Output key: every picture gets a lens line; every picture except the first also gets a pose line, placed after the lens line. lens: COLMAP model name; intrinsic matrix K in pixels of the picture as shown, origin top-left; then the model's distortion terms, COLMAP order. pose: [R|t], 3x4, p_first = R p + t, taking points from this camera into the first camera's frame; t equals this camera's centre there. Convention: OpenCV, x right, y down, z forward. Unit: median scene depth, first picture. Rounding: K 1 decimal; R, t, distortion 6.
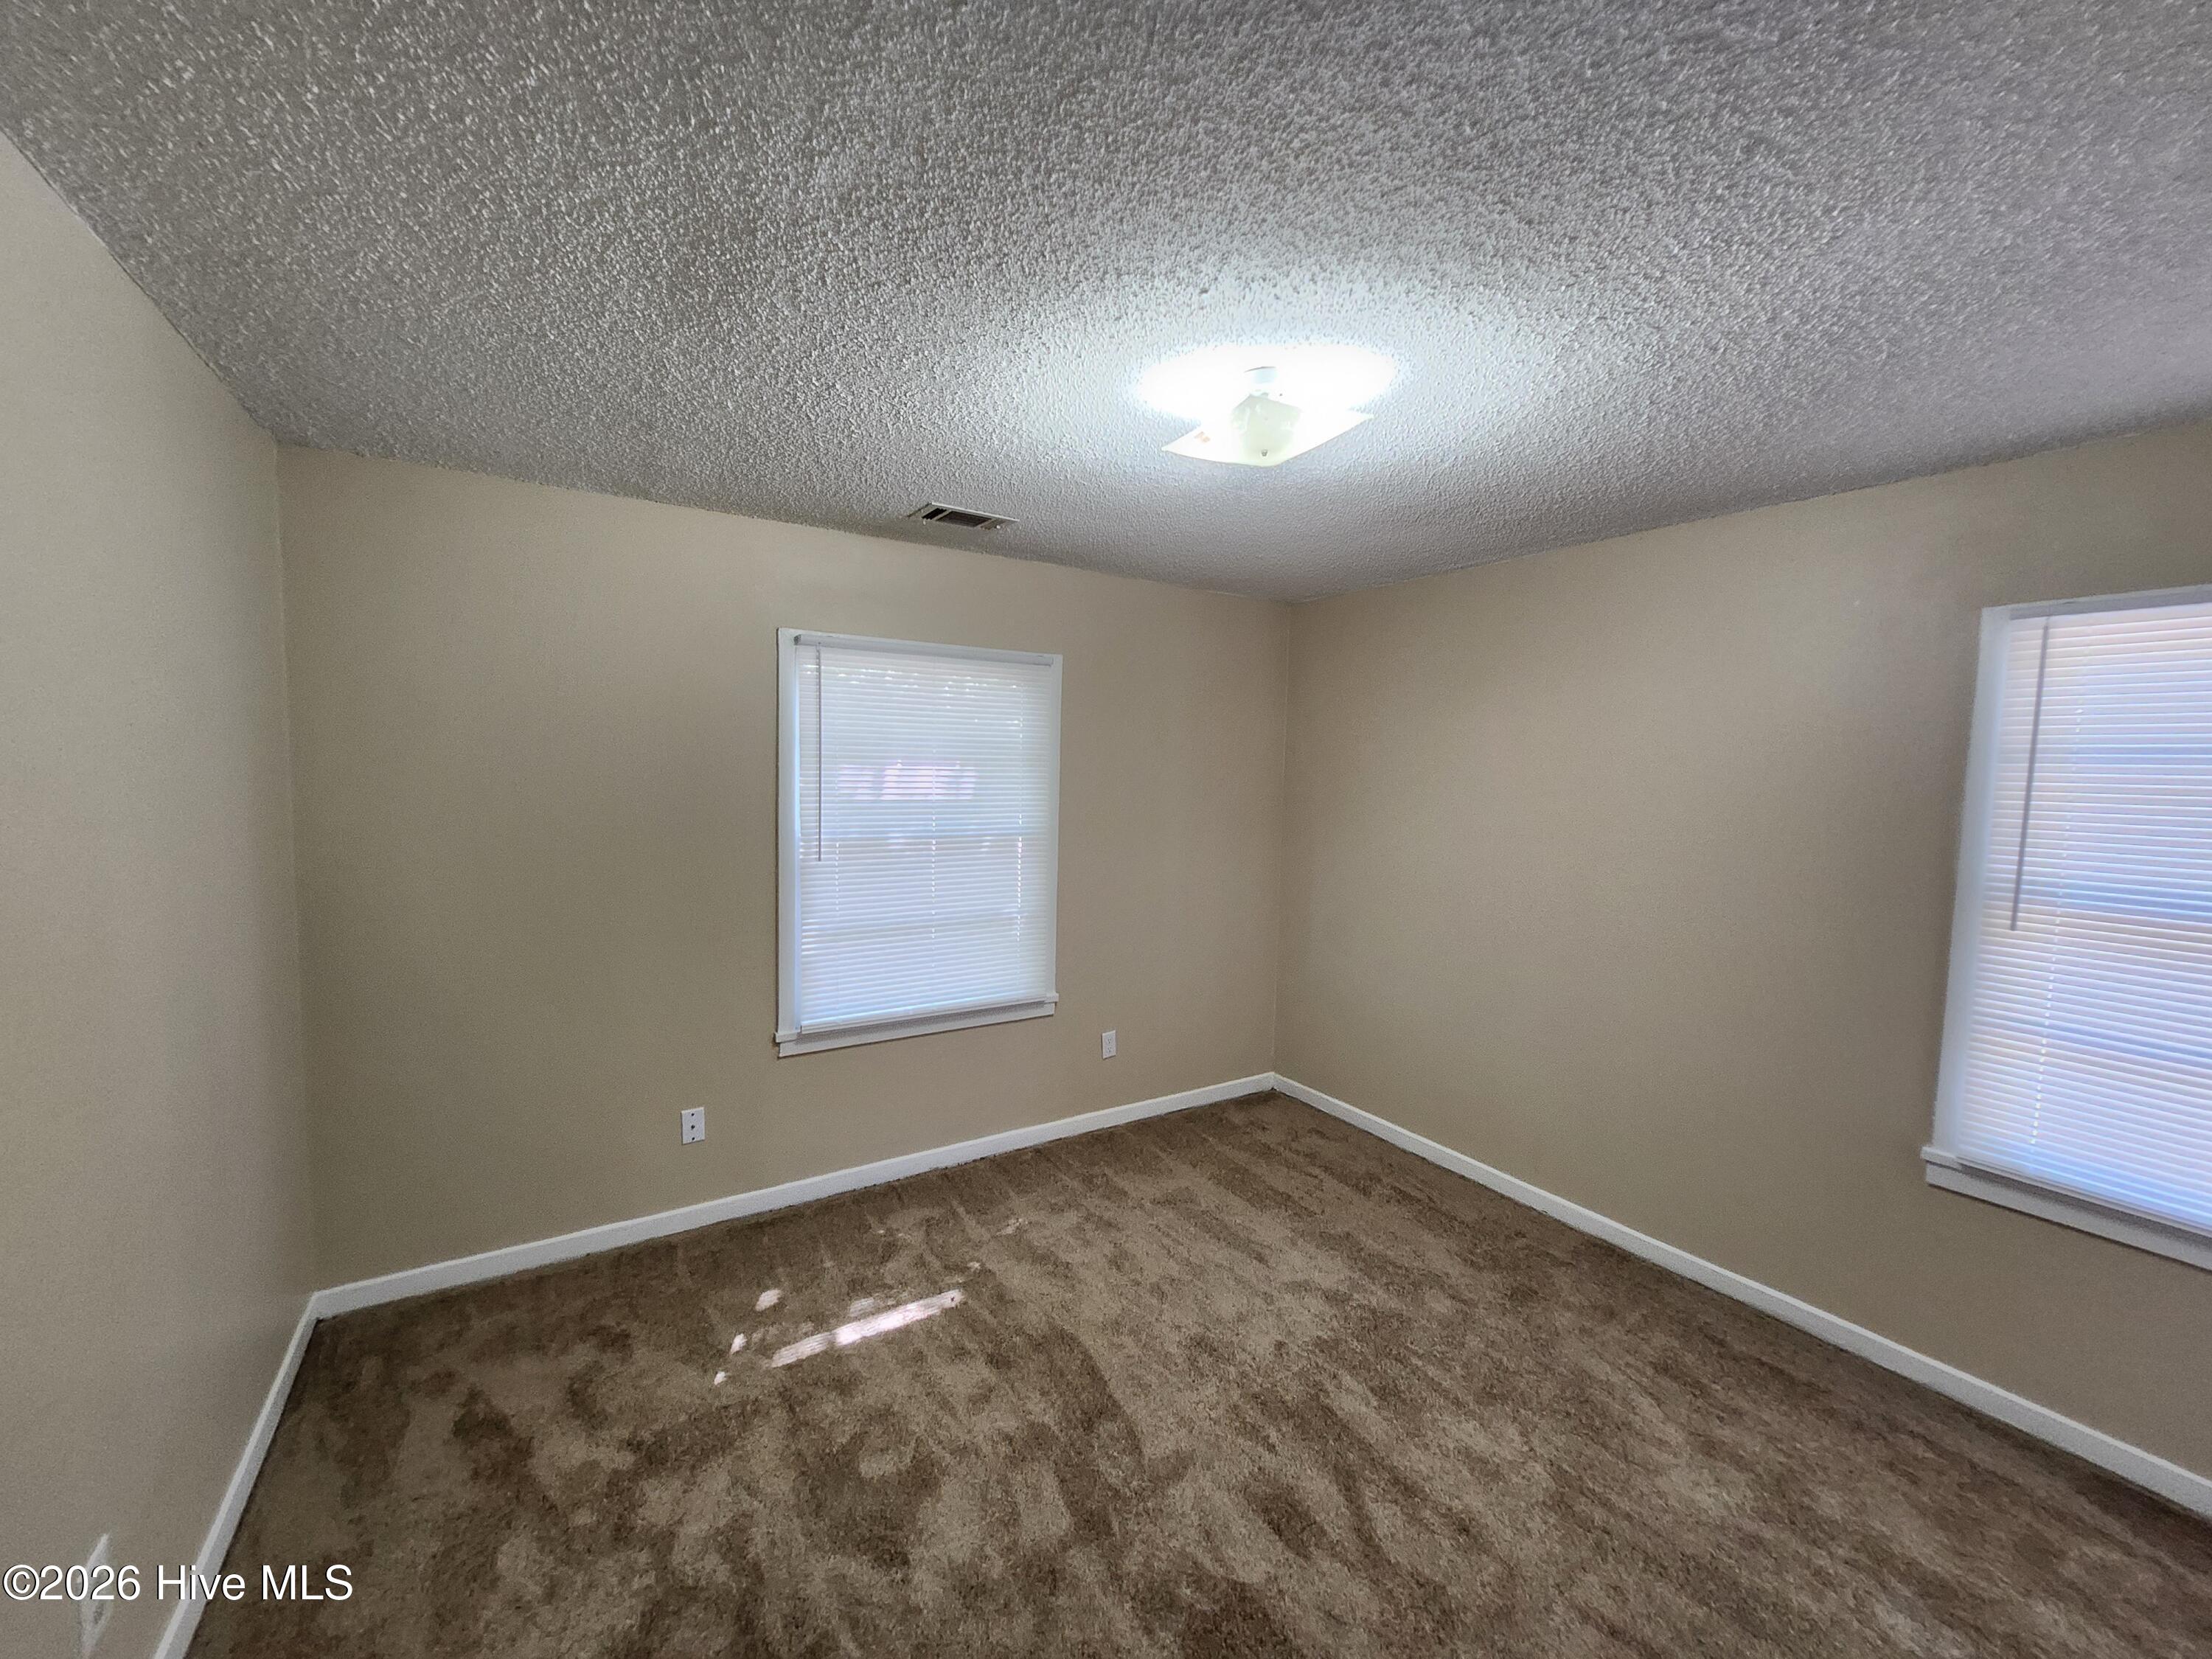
lens RADIAL K [[872.2, 0, 1102.0], [0, 872.2, 831.5], [0, 0, 1]] dist [0.001061, 0.000267]
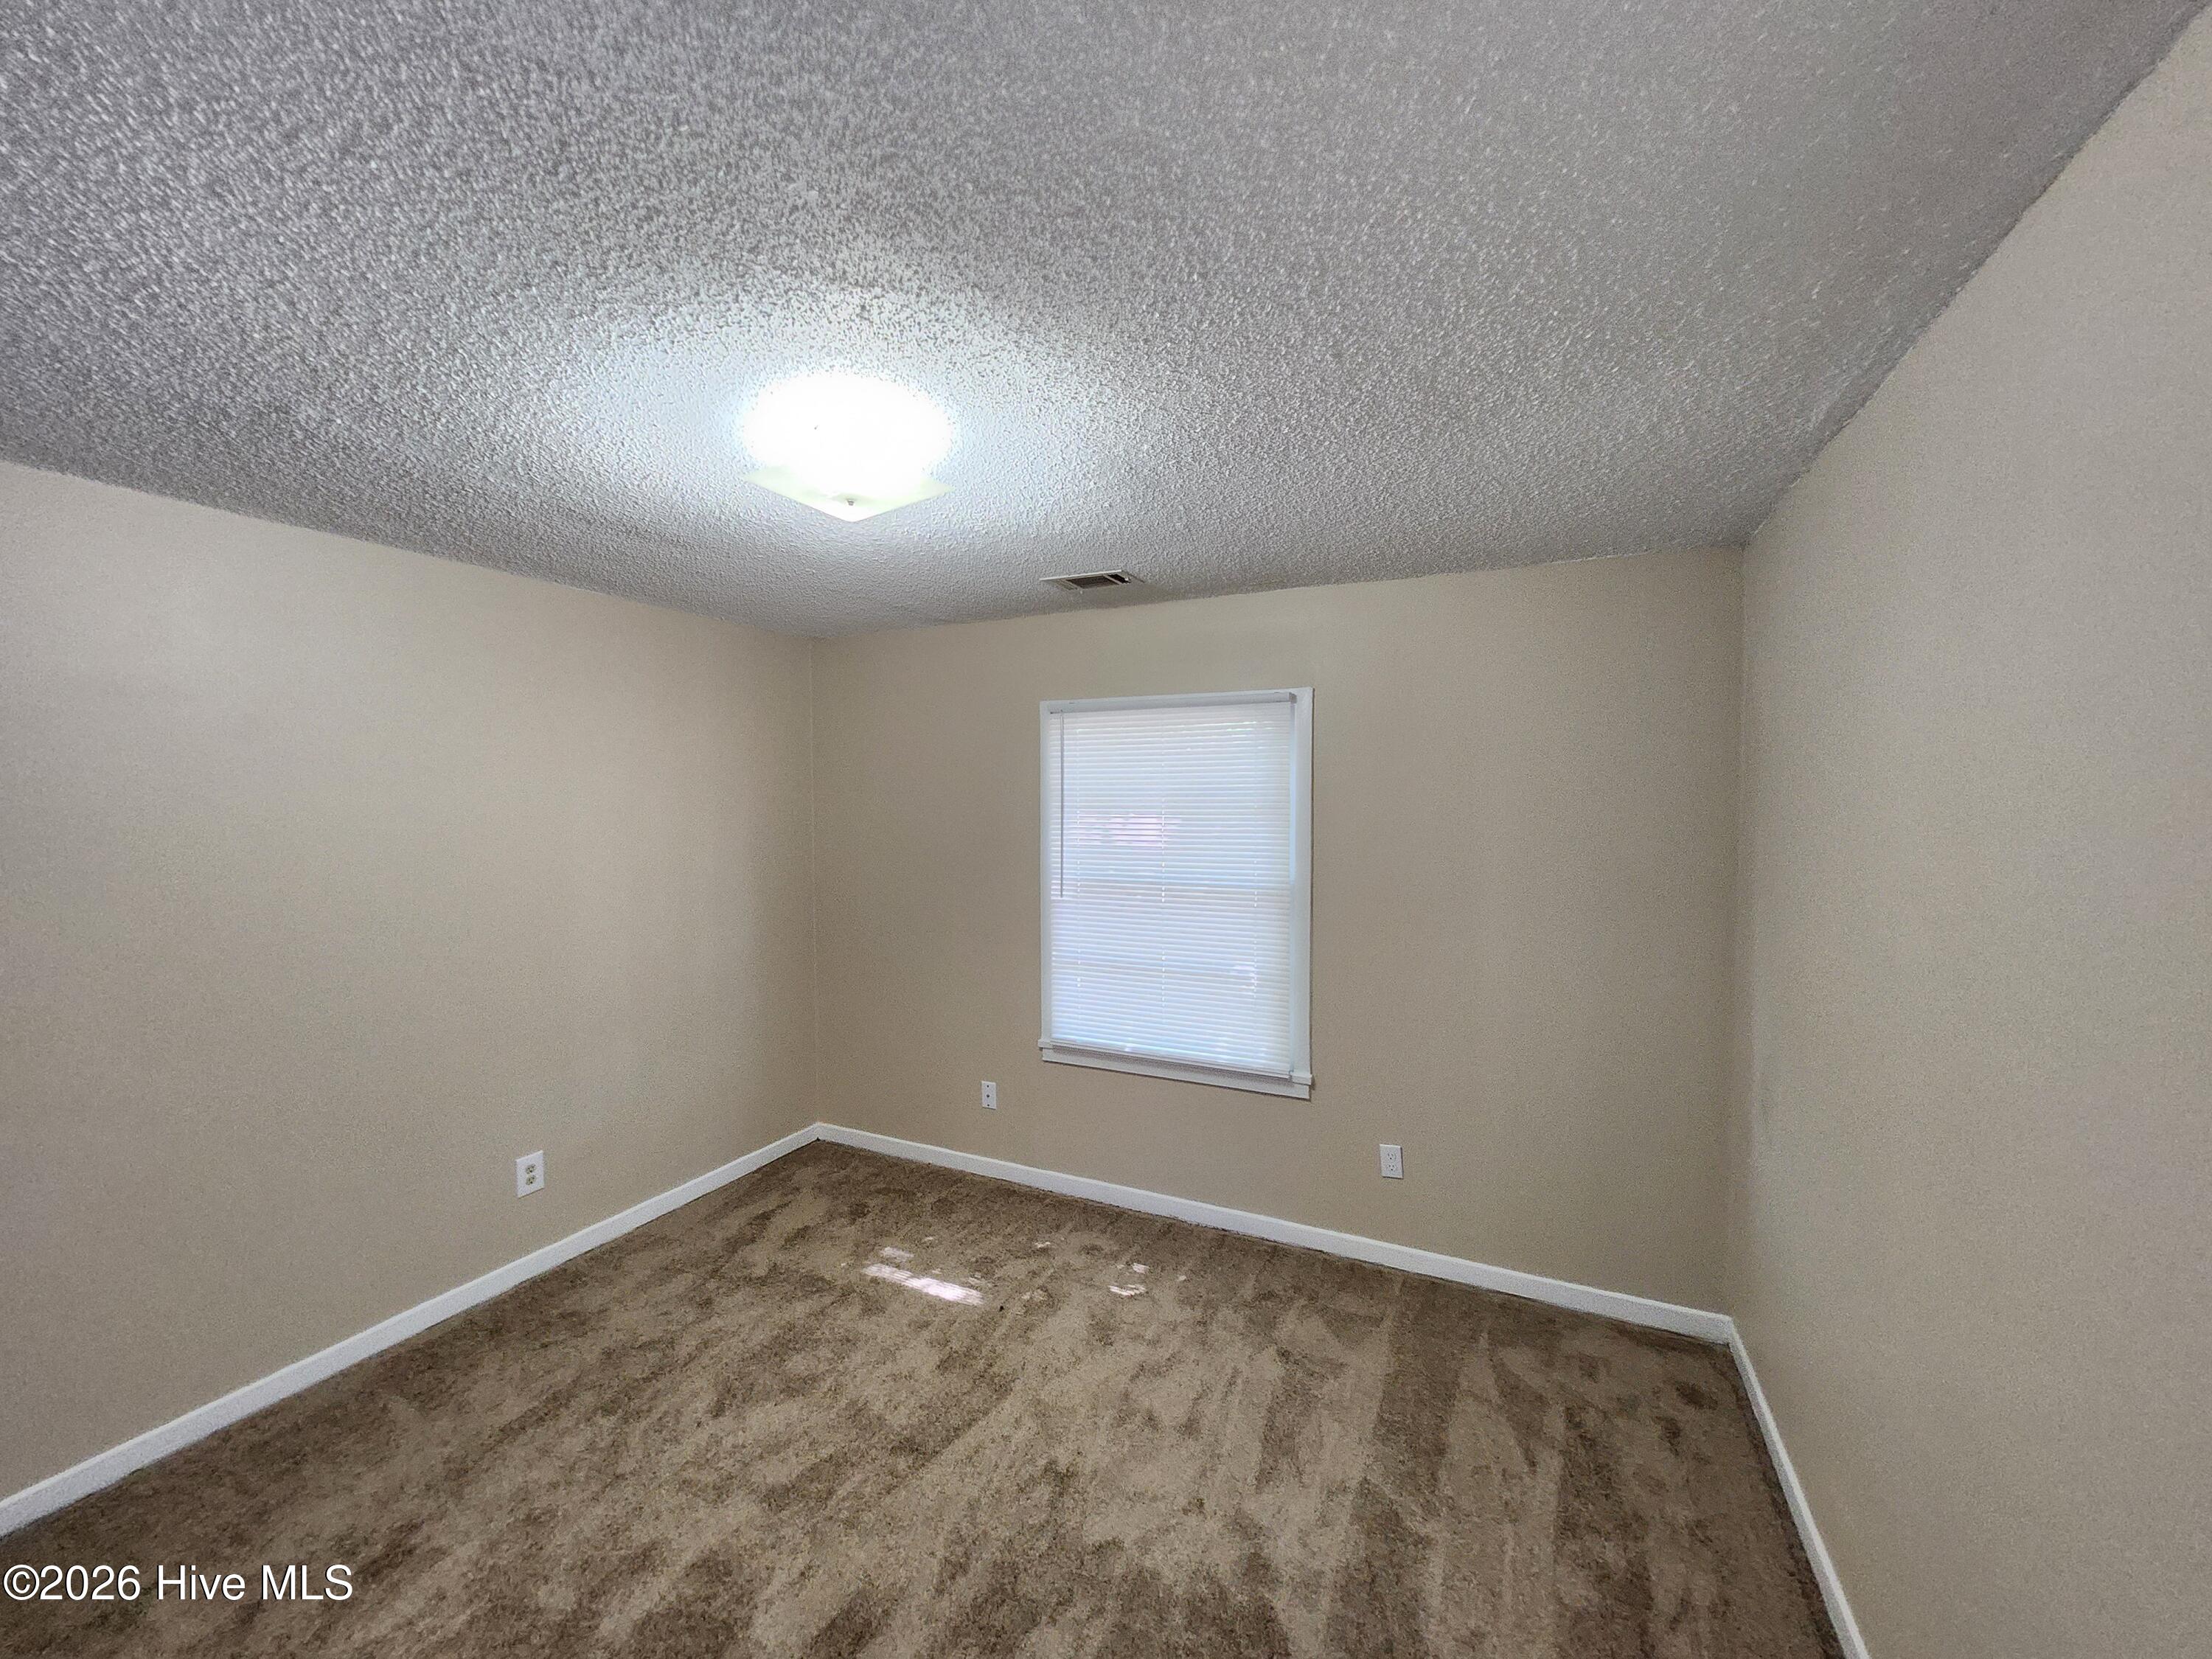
lens RADIAL K [[872.2, 0, 1102.0], [0, 872.2, 831.5], [0, 0, 1]] dist [0.001061, 0.000267]
pose [[0.529930, 0.008668, -0.847997, 0.798386], [-0.057397, 0.998021, -0.025667, -0.029836], [0.846097, 0.062274, 0.529379, 0.496014]]
